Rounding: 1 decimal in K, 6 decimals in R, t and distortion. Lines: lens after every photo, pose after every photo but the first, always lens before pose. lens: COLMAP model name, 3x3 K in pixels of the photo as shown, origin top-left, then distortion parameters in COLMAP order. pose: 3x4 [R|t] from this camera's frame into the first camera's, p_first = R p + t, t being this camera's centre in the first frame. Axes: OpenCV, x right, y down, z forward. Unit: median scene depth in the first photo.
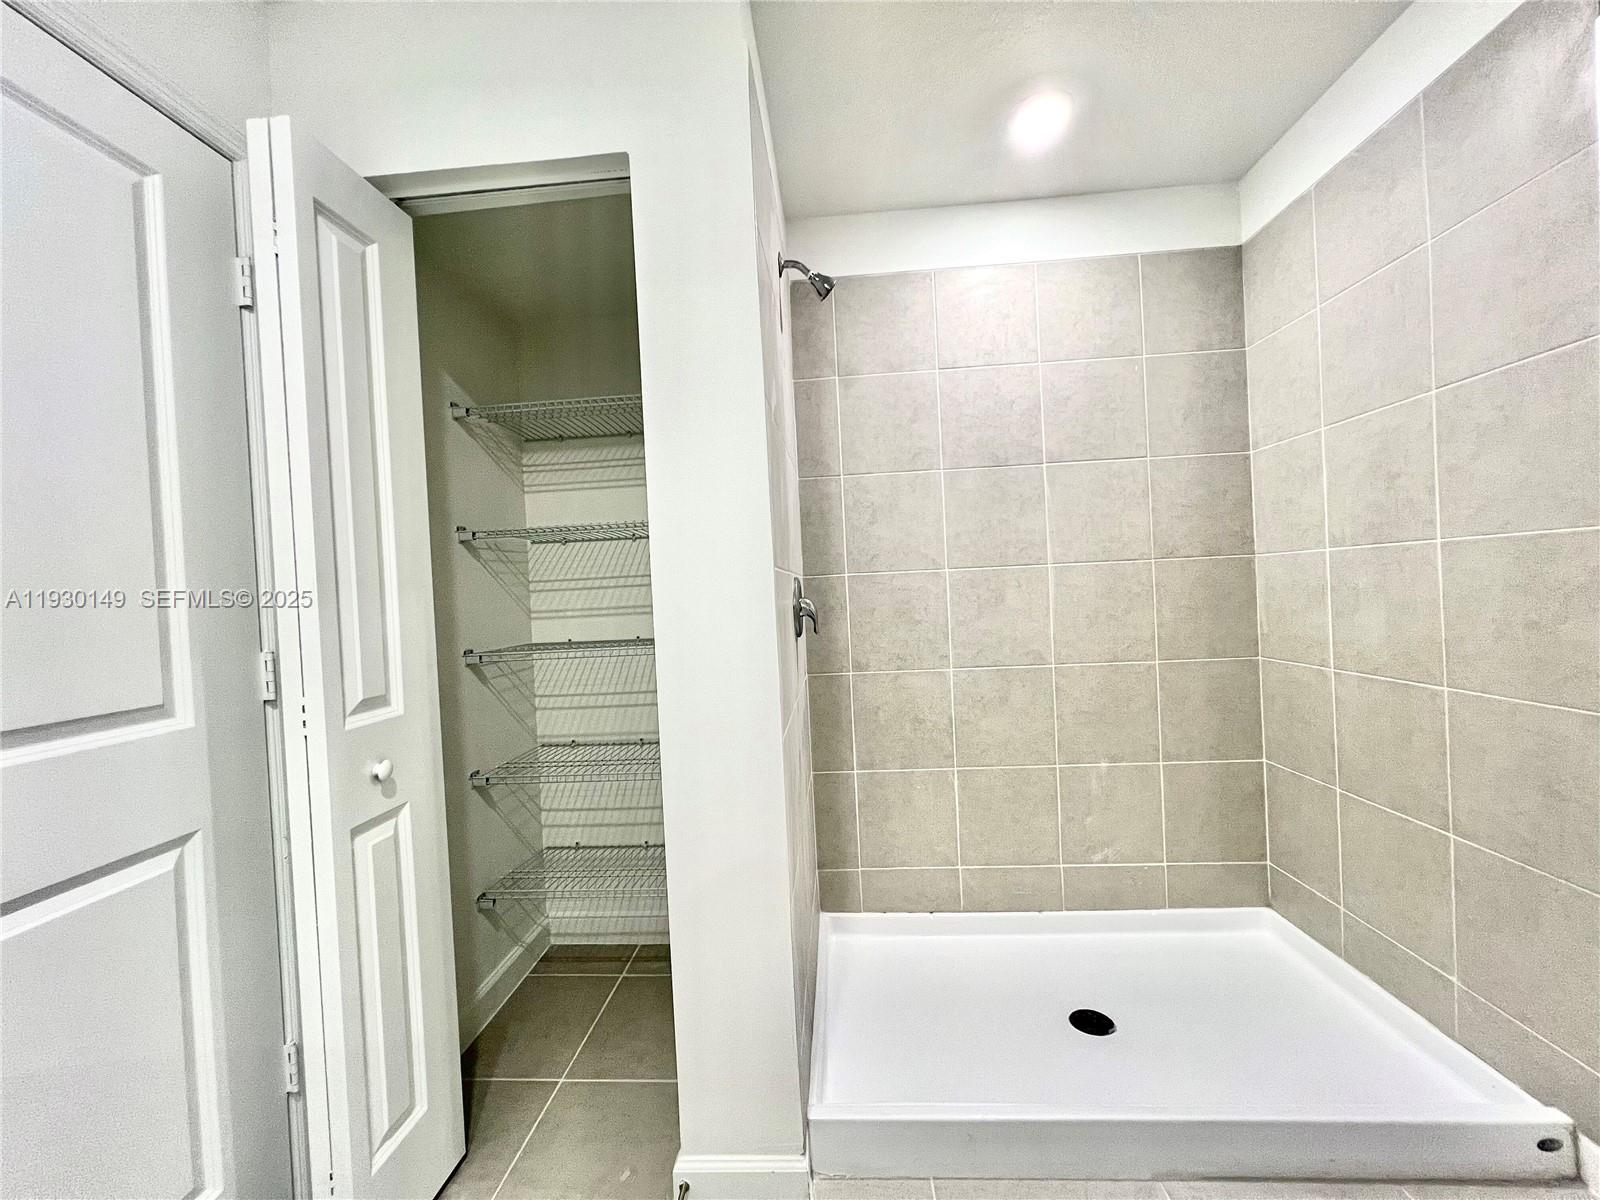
lens RADIAL K [[647.9, 0, 798.6], [0, 647.9, 597.1], [0, 0, 1]] dist [0.005824, 0.000535]
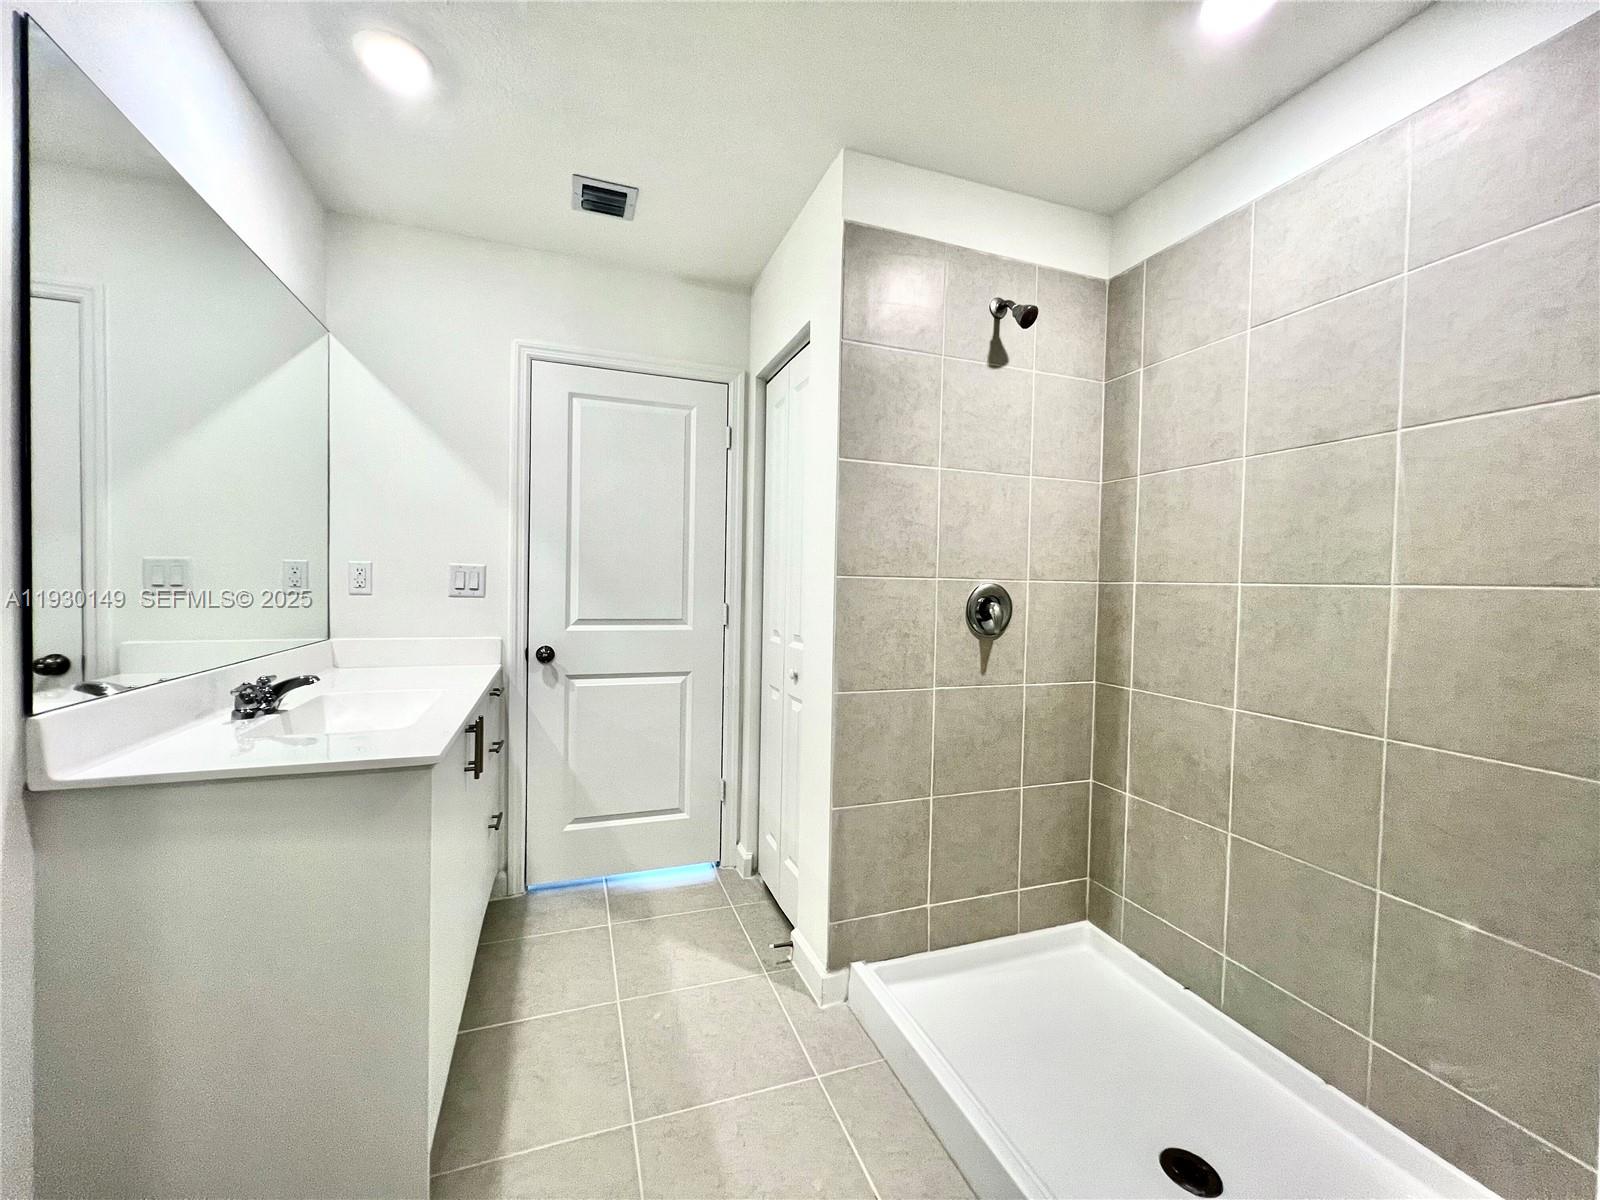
lens RADIAL K [[647.9, 0, 798.0], [0, 647.9, 597.0], [0, 0, 1]] dist [0.005824, 0.000535]
pose [[0.401094, 0.077450, -0.912757, 0.737513], [-0.049902, 0.996787, 0.062651, -0.049201], [0.914677, 0.020419, 0.403670, 0.187222]]
